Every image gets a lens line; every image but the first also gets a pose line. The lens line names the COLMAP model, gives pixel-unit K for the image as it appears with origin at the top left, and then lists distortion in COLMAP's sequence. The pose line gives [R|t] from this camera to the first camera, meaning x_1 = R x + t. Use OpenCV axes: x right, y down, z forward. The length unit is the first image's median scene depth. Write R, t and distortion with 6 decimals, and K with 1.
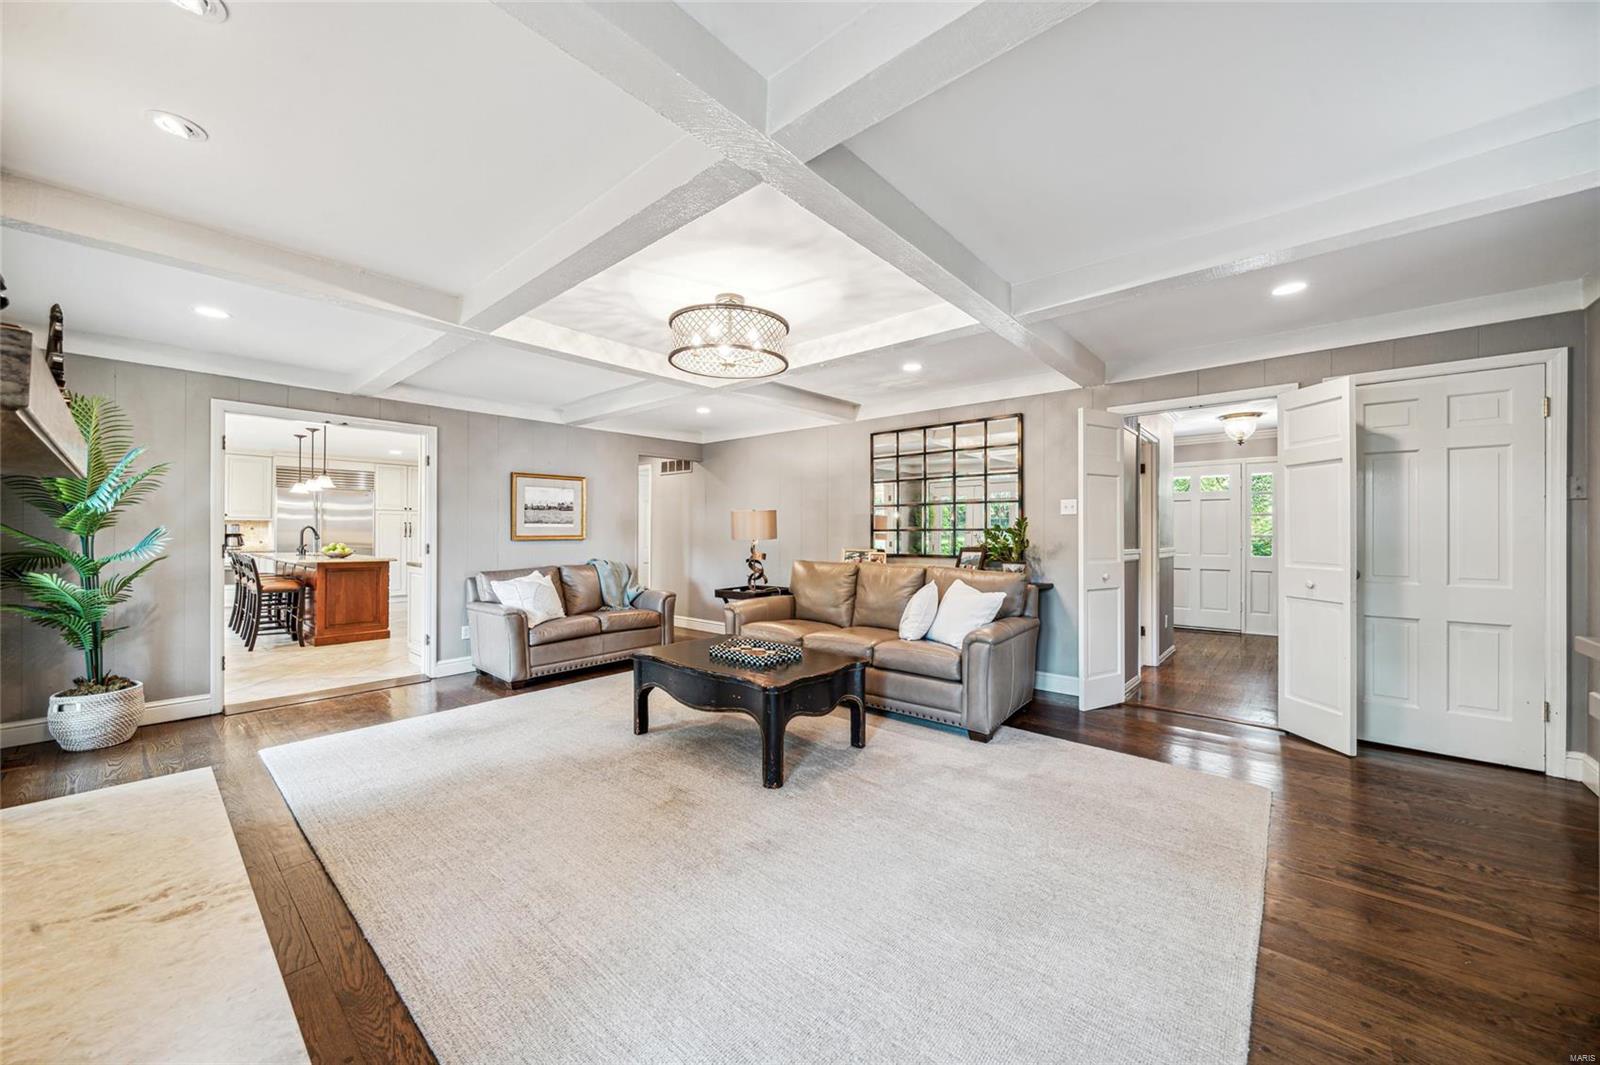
lens RADIAL K [[591.6, 0, 802.9], [0, 591.6, 532.4], [0, 0, 1]] dist [-0.000382, -0.000024]
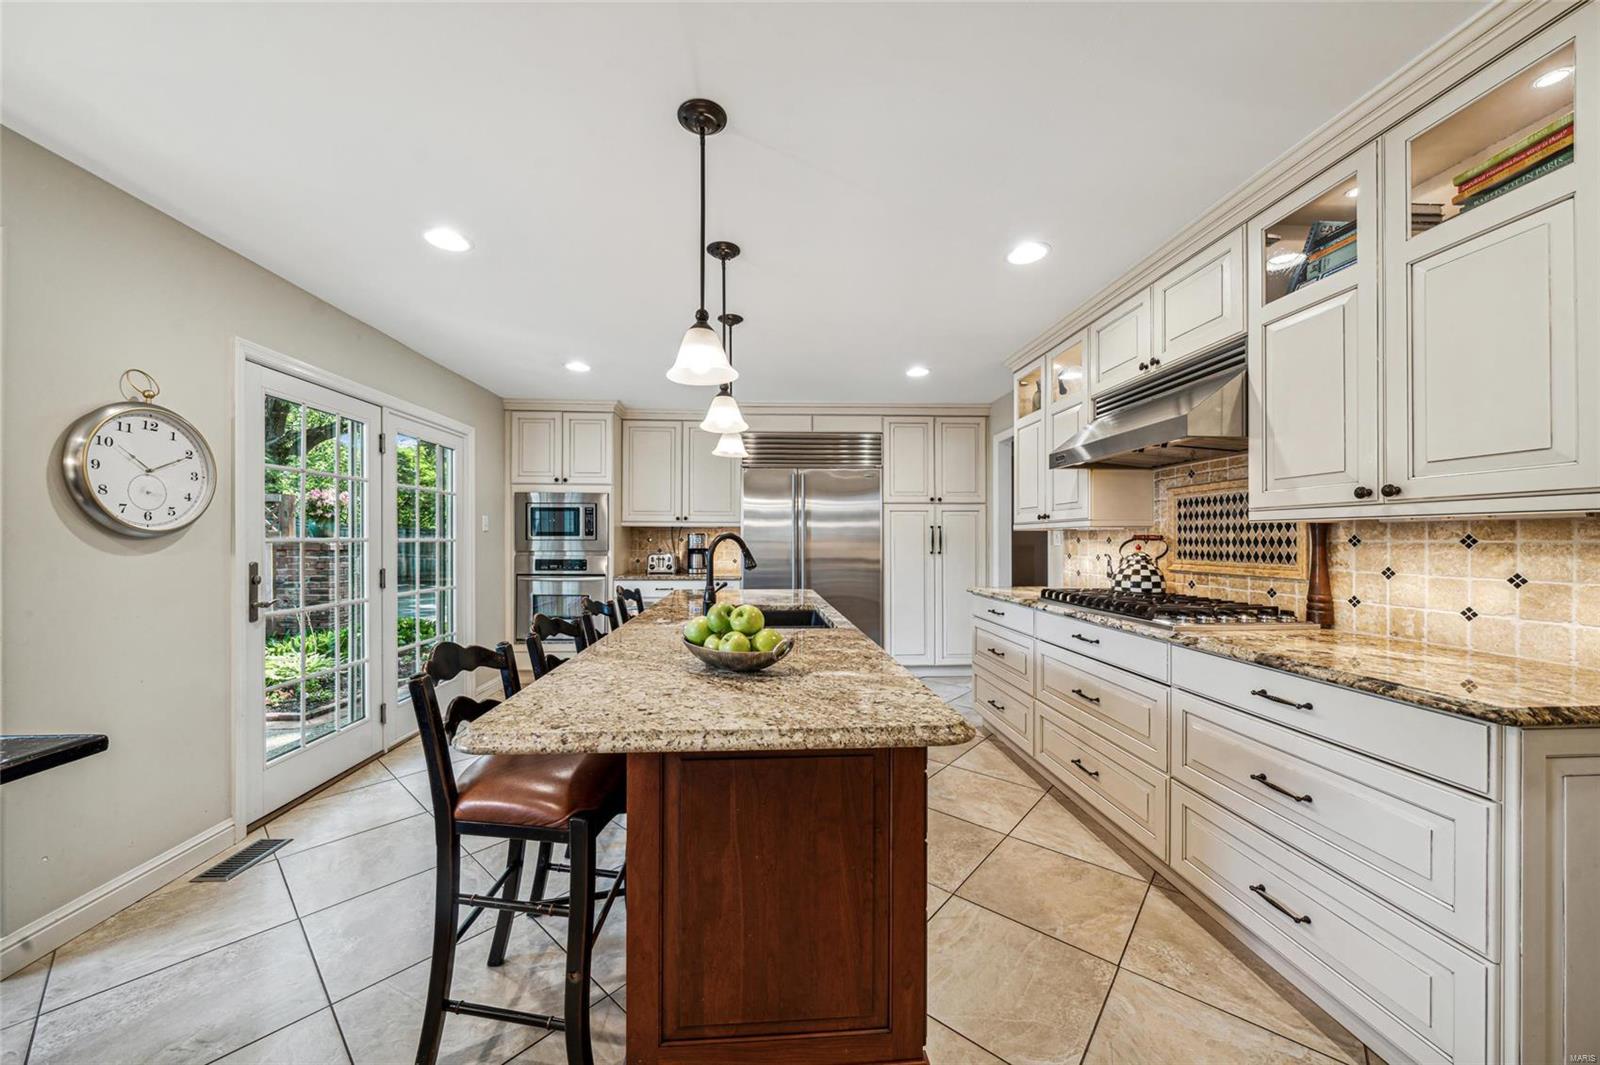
lens RADIAL K [[553.3, 0, 776.3], [0, 553.3, 539.9], [0, 0, 1]] dist [-0.003027, -0.000173]
pose [[0.677742, -0.003234, -0.735293, -0.474979], [0.002264, 0.999995, -0.002312, -0.005355], [0.735297, -0.000098, 0.677745, 0.665706]]
